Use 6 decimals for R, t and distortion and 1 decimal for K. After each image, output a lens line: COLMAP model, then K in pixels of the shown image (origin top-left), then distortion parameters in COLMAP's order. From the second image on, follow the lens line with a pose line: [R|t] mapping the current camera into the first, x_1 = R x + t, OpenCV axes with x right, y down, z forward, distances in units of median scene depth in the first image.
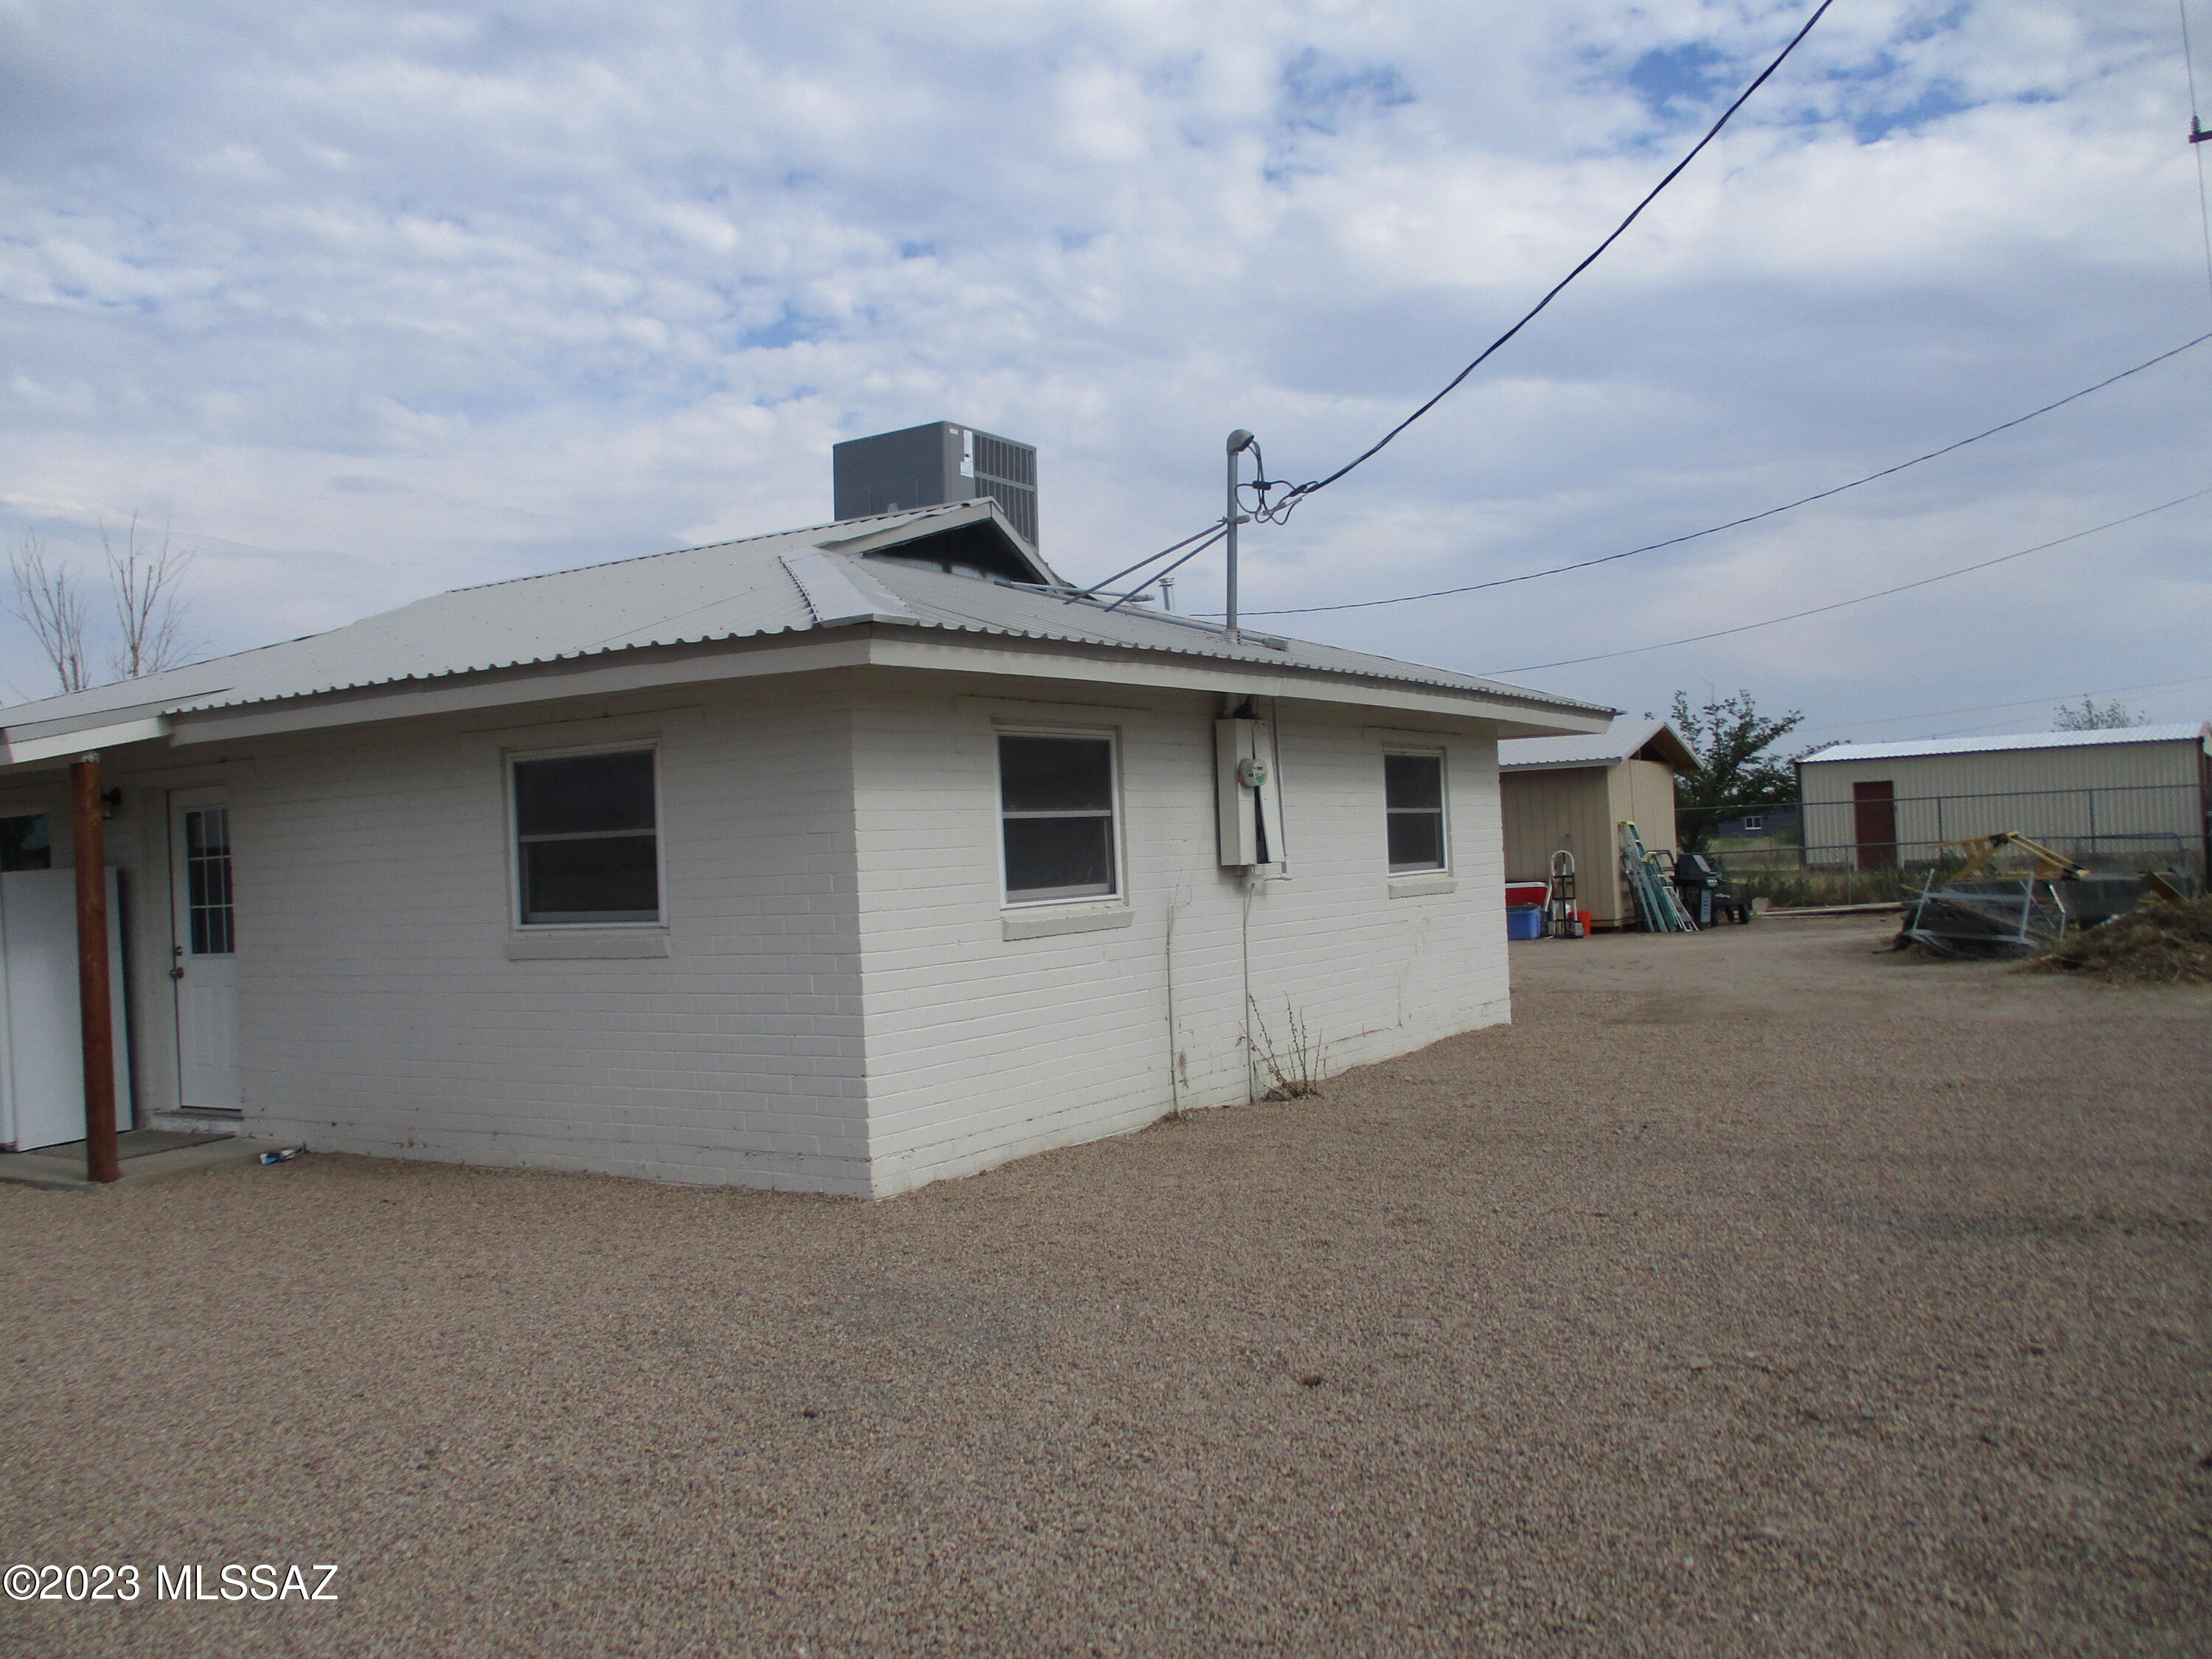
lens RADIAL K [[1873.0, 0, 1114.6], [0, 1873.0, 822.3], [0, 0, 1]] dist [-0.024911, 0.011802]
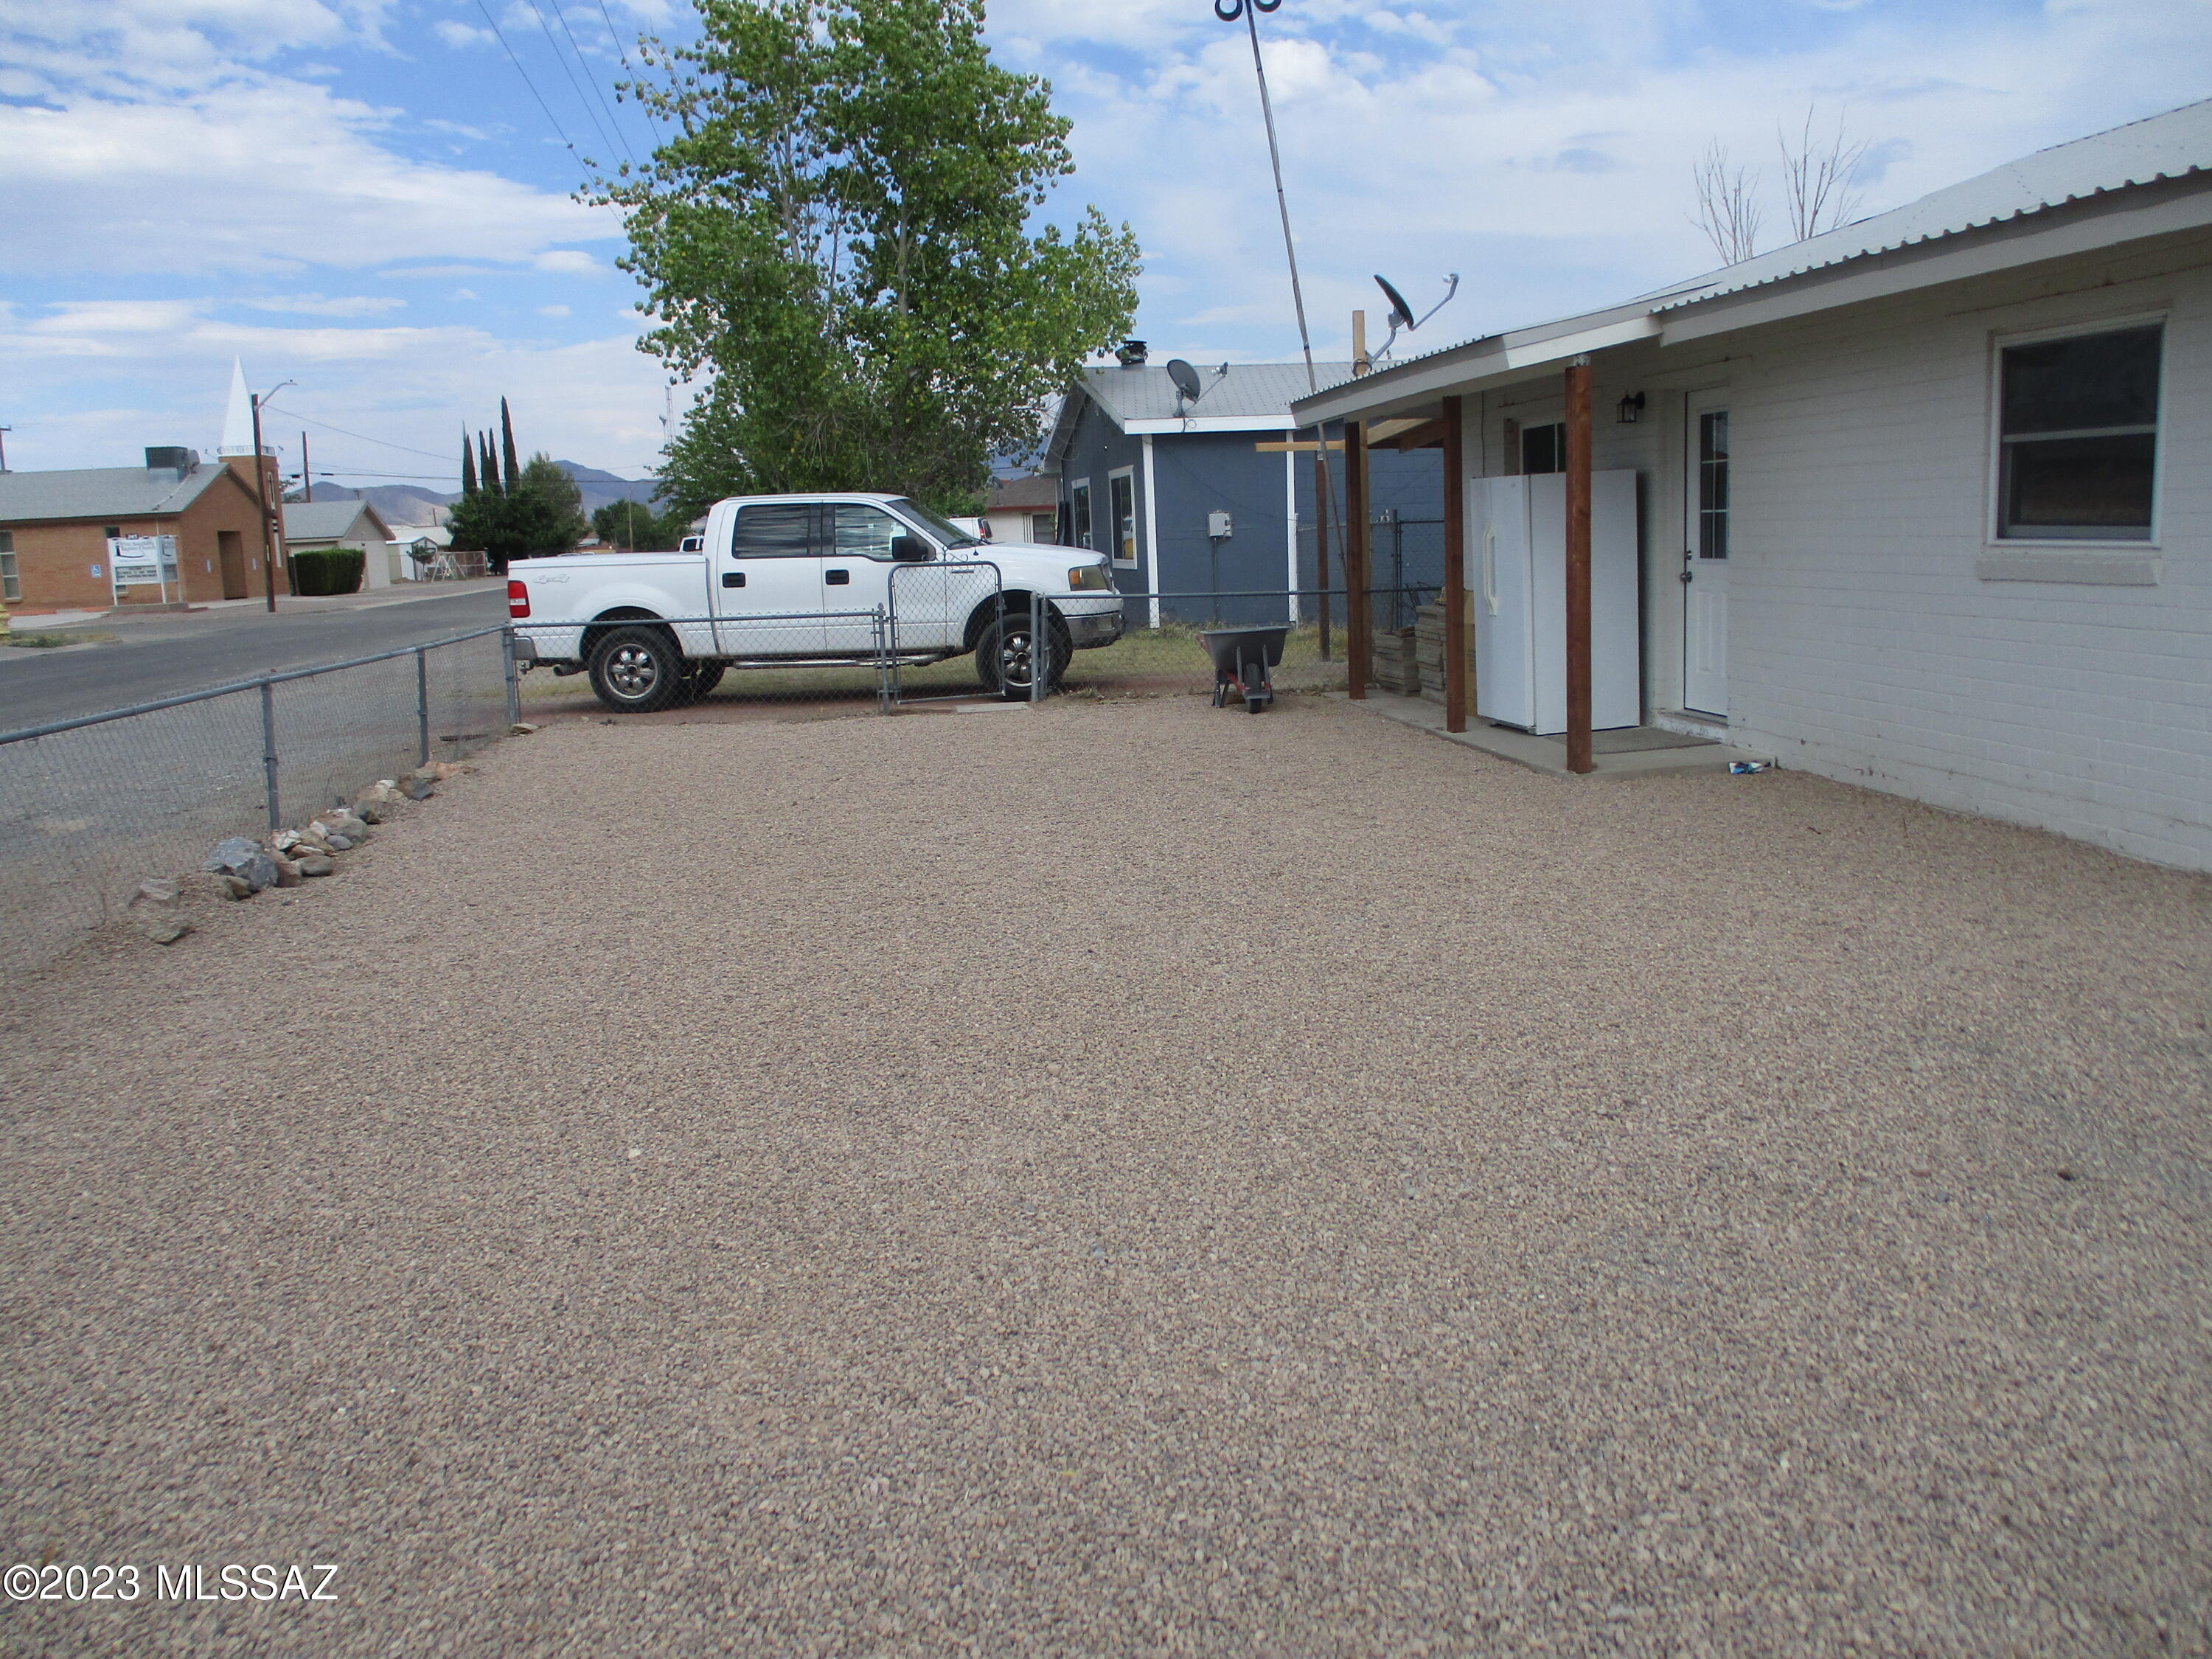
lens RADIAL K [[1873.0, 0, 1089.6], [0, 1873.0, 812.3], [0, 0, 1]] dist [-0.024911, 0.011802]
pose [[0.649414, 0.139359, -0.747556, 0.070032], [0.015601, 0.980415, 0.196321, 0.002507], [0.760275, -0.139156, 0.634522, 0.106551]]
